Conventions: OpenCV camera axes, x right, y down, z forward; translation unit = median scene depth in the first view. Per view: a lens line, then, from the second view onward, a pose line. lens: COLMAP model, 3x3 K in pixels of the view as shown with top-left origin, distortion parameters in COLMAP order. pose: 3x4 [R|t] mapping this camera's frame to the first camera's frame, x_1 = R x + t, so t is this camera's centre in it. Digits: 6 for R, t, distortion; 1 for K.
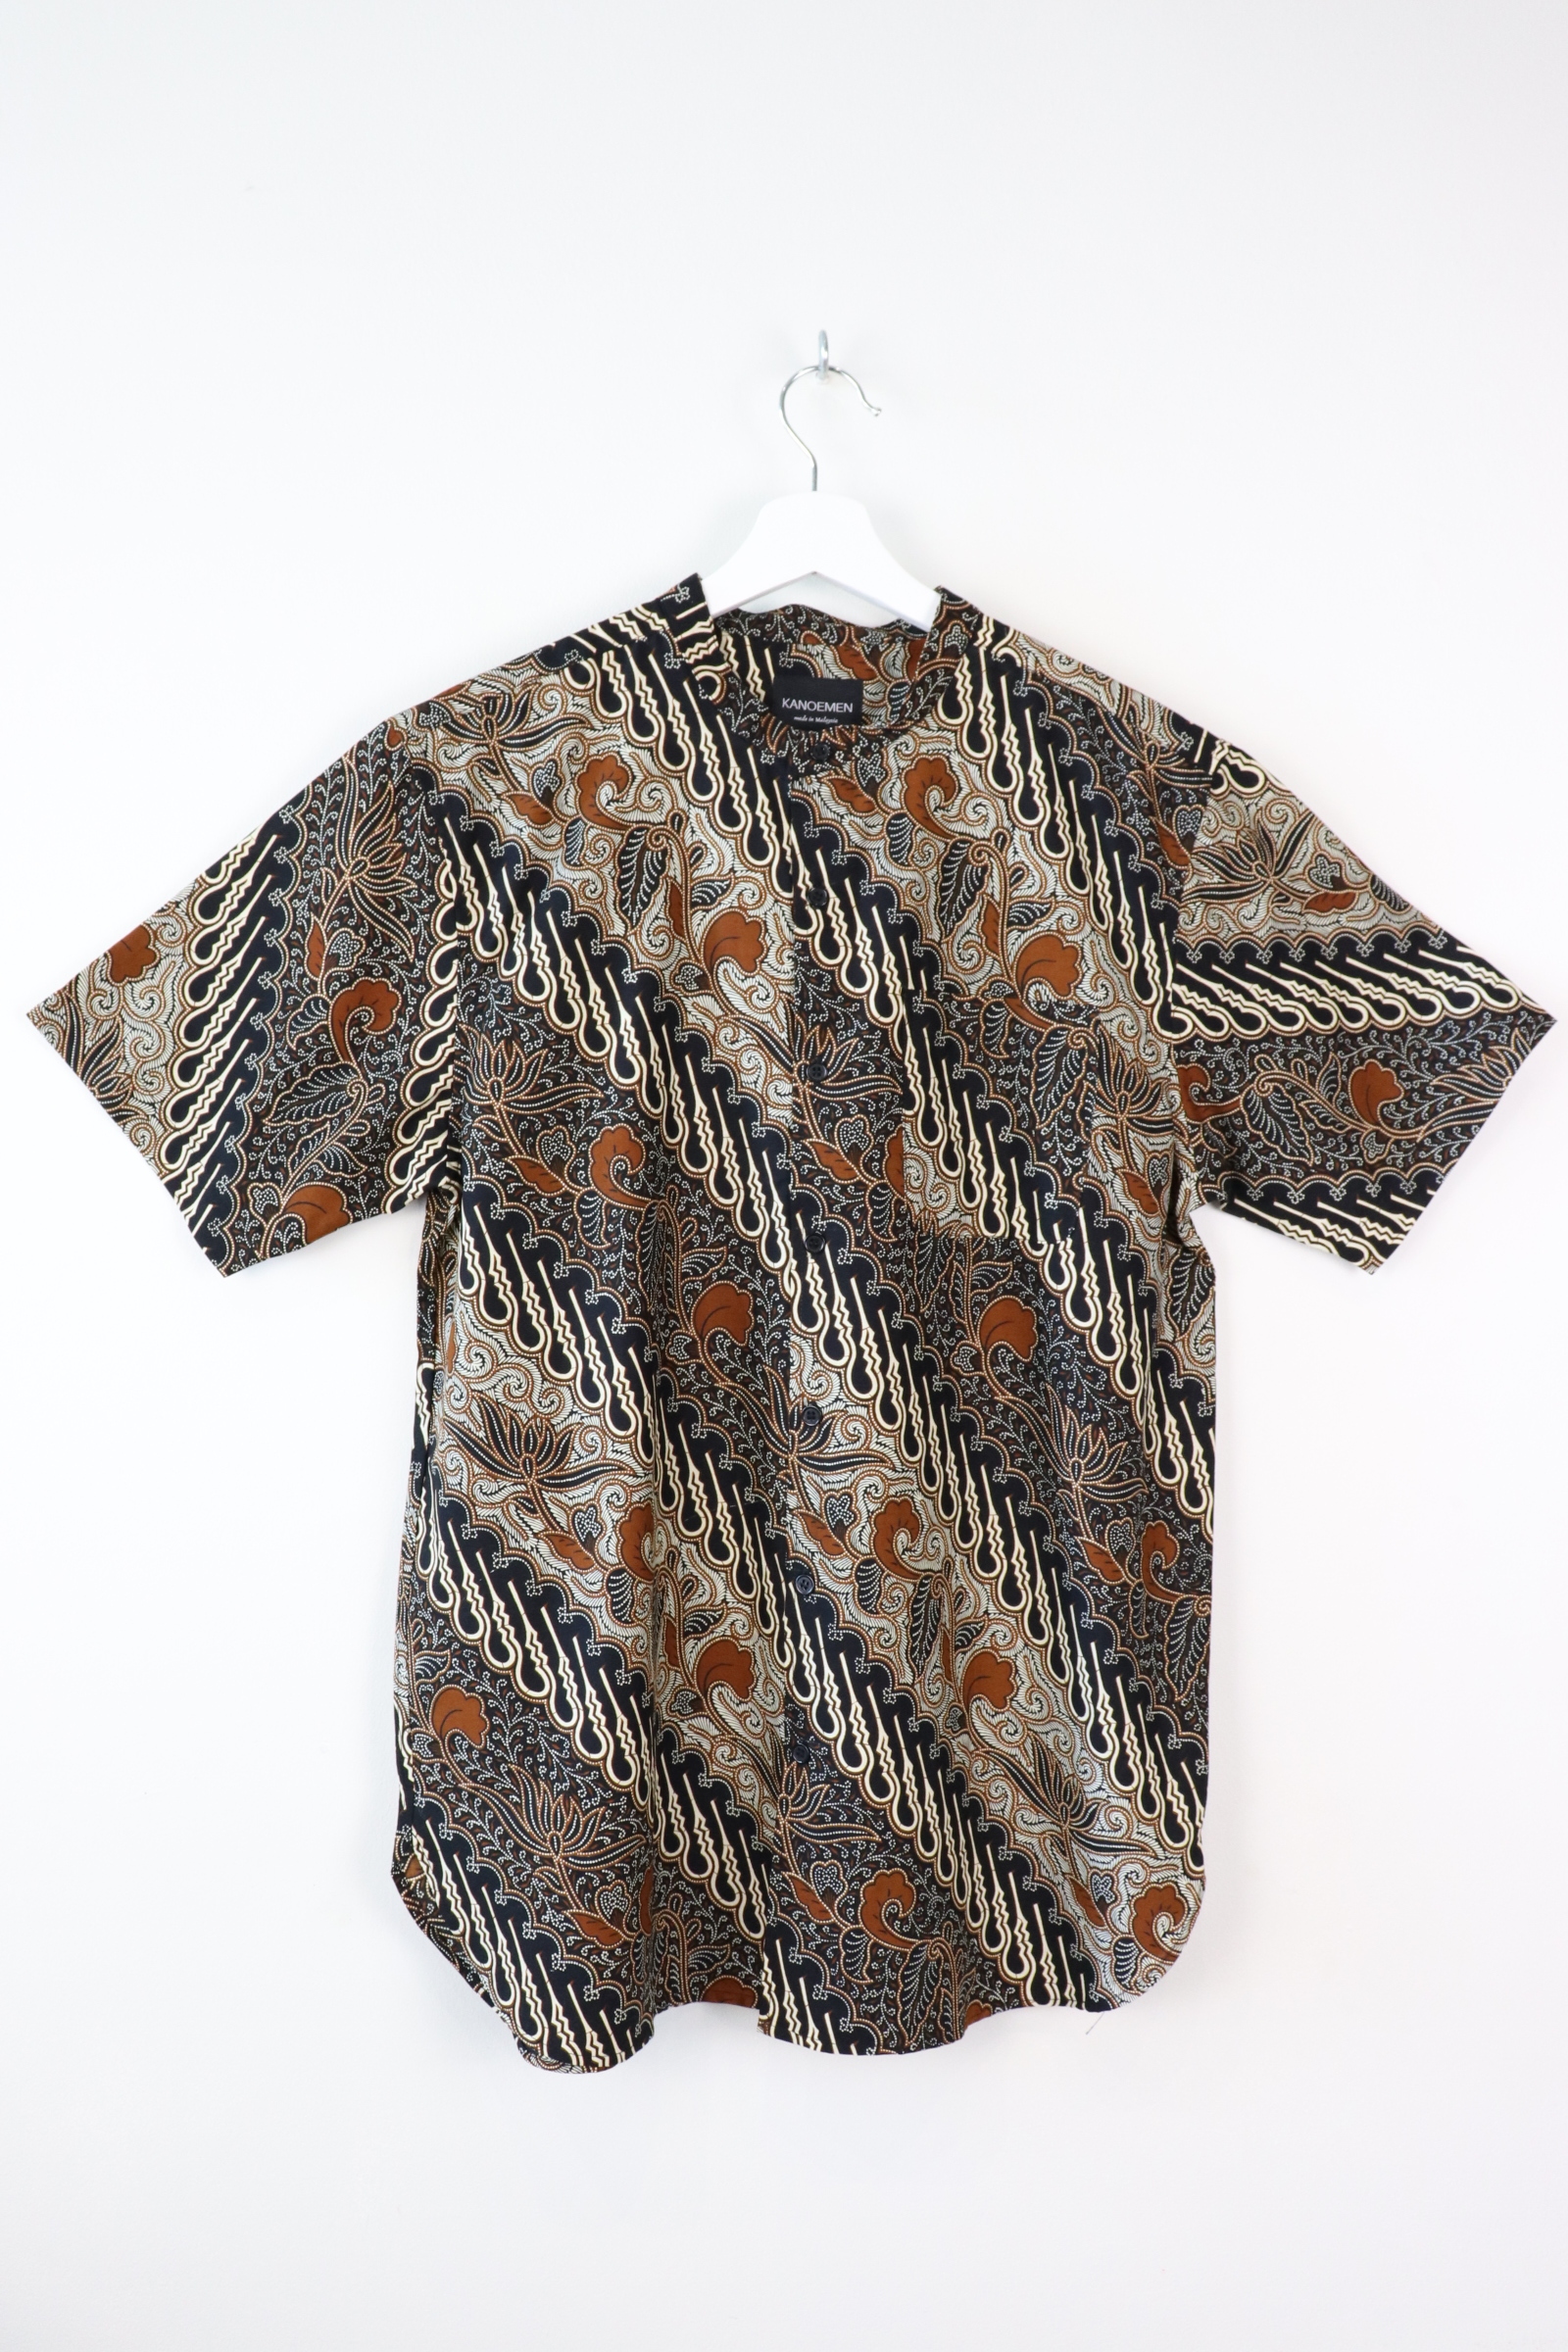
lens RADIAL K [[1896.5, 0, 784.0], [0, 1896.5, 1176.0], [0, 0, 1]] dist [-0.201833, 0.146235]
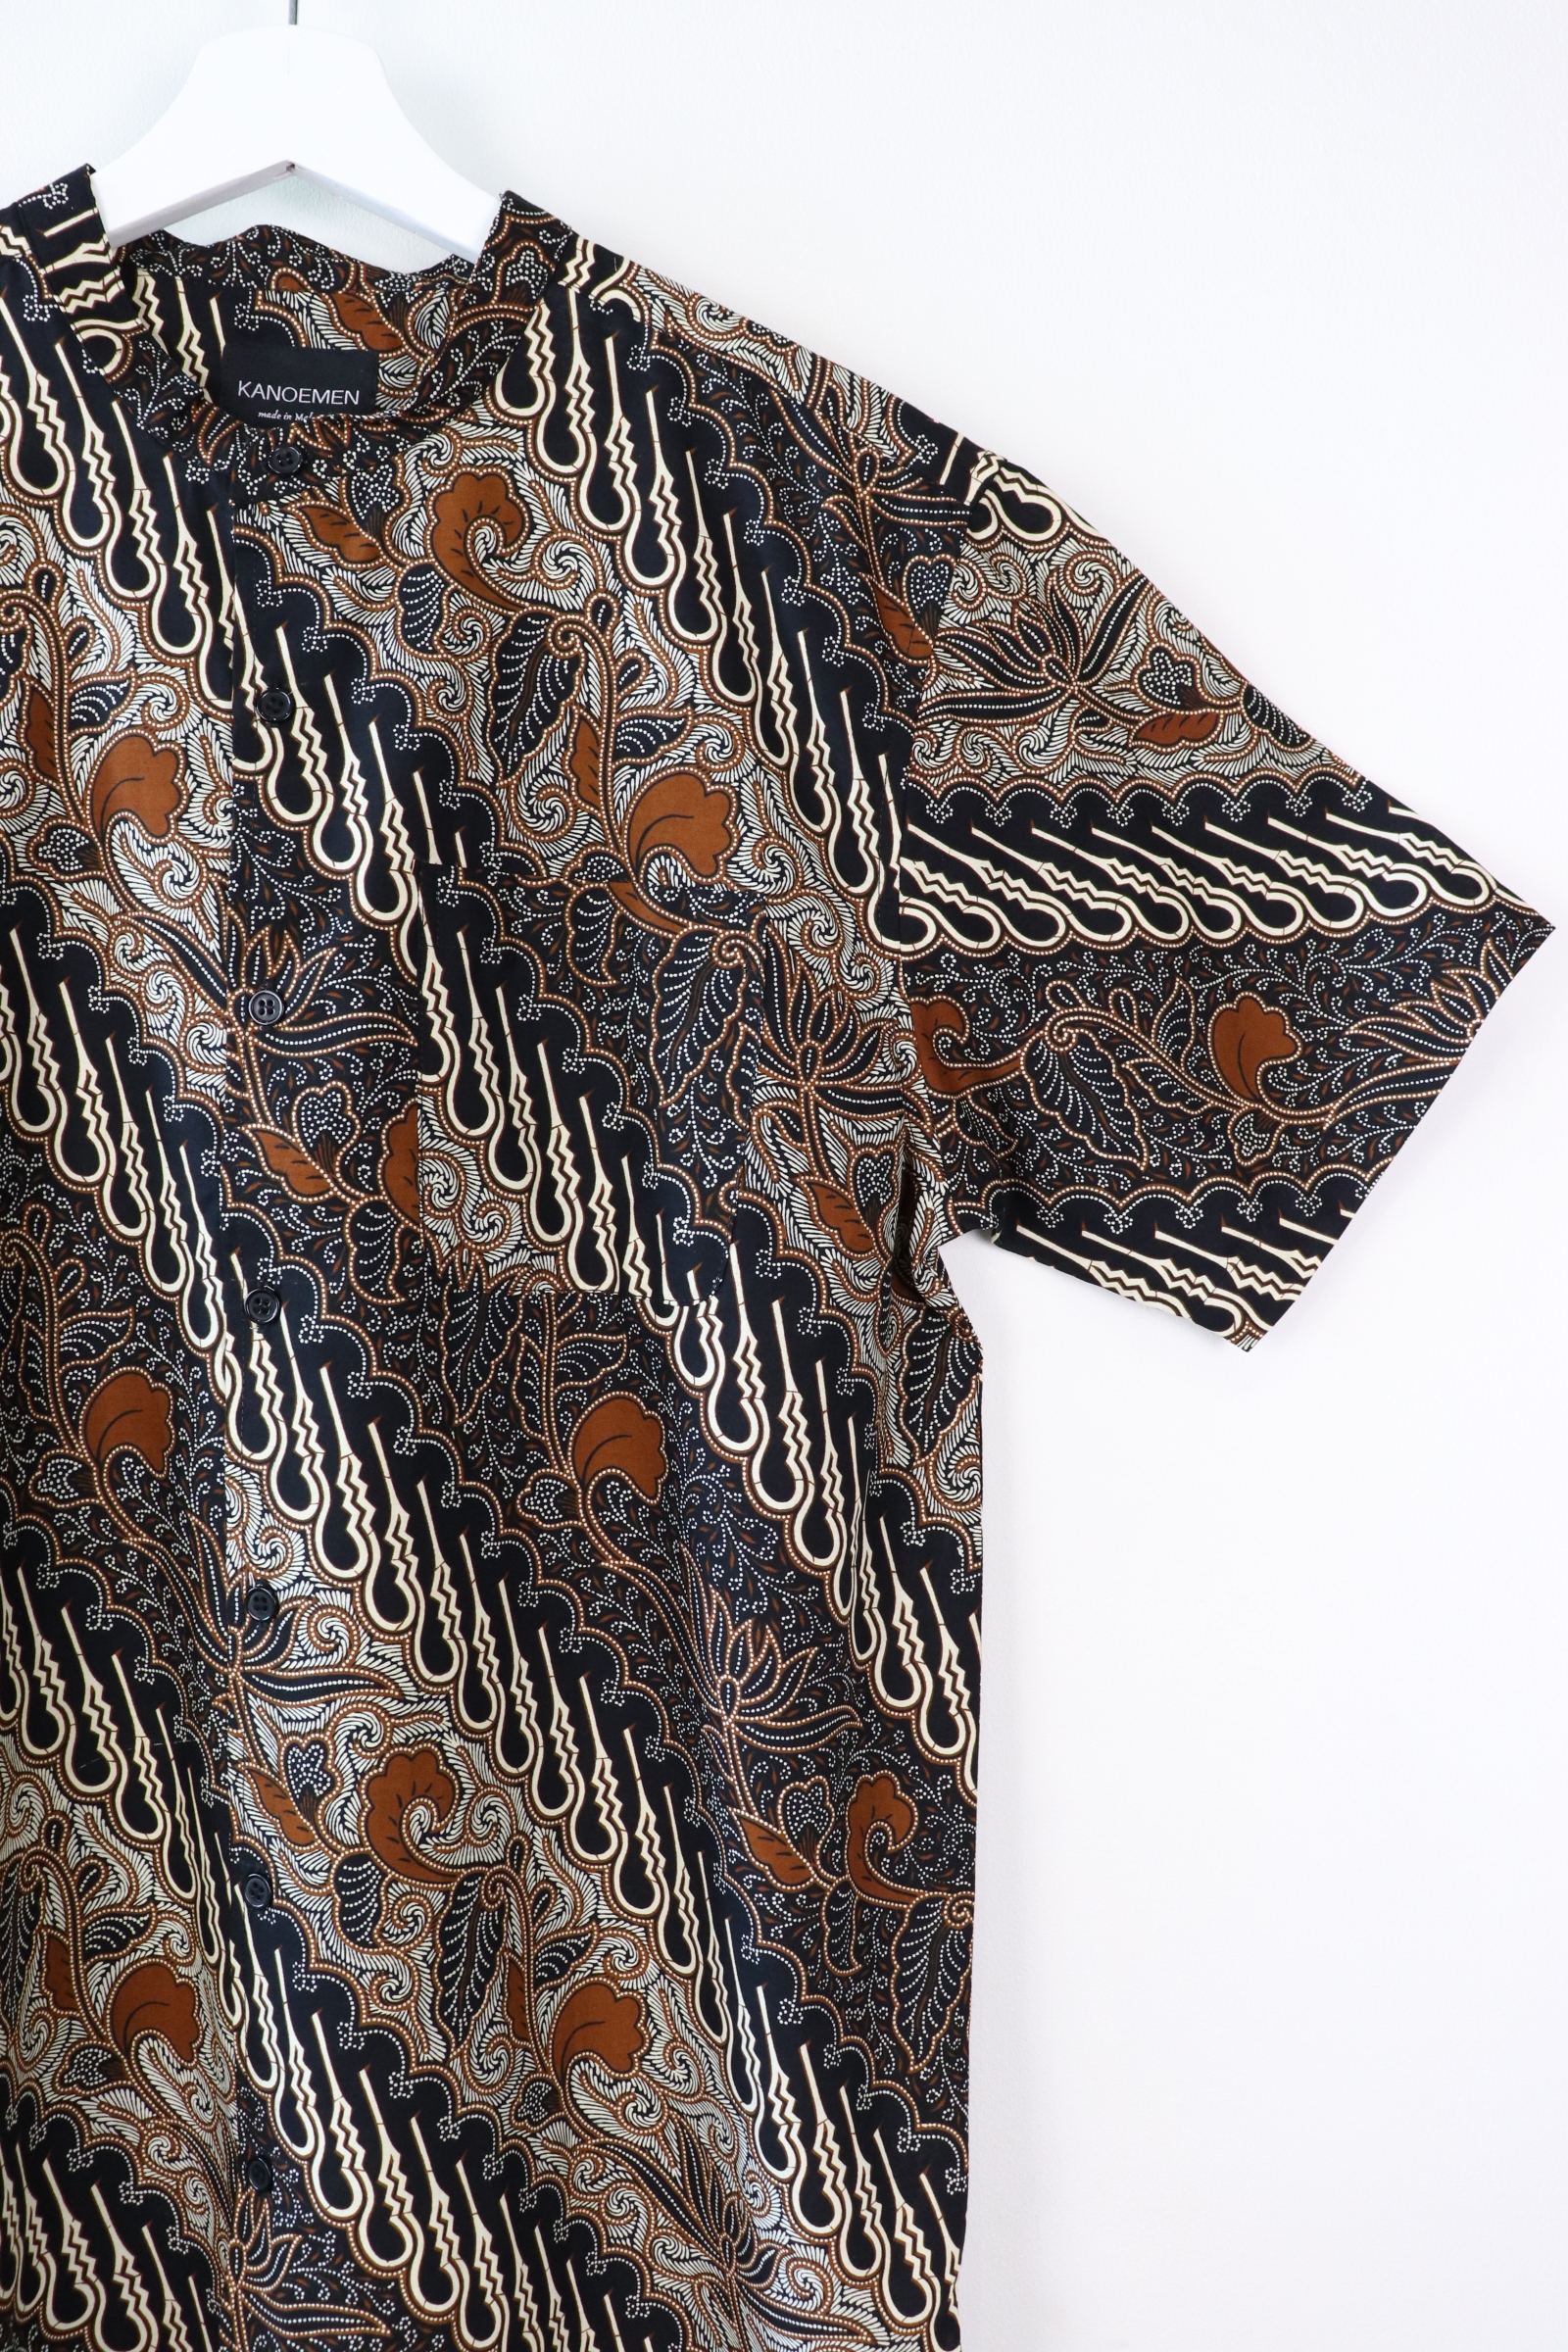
lens RADIAL K [[1951.4, 0, 784.0], [0, 1951.4, 1176.0], [0, 0, 1]] dist [-0.202520, 0.170004]
pose [[0.999066, -0.000929, 0.043202, 0.145846], [0.000937, 1.000000, -0.000167, -0.003536], [-0.043202, 0.000207, 0.999066, 0.402875]]
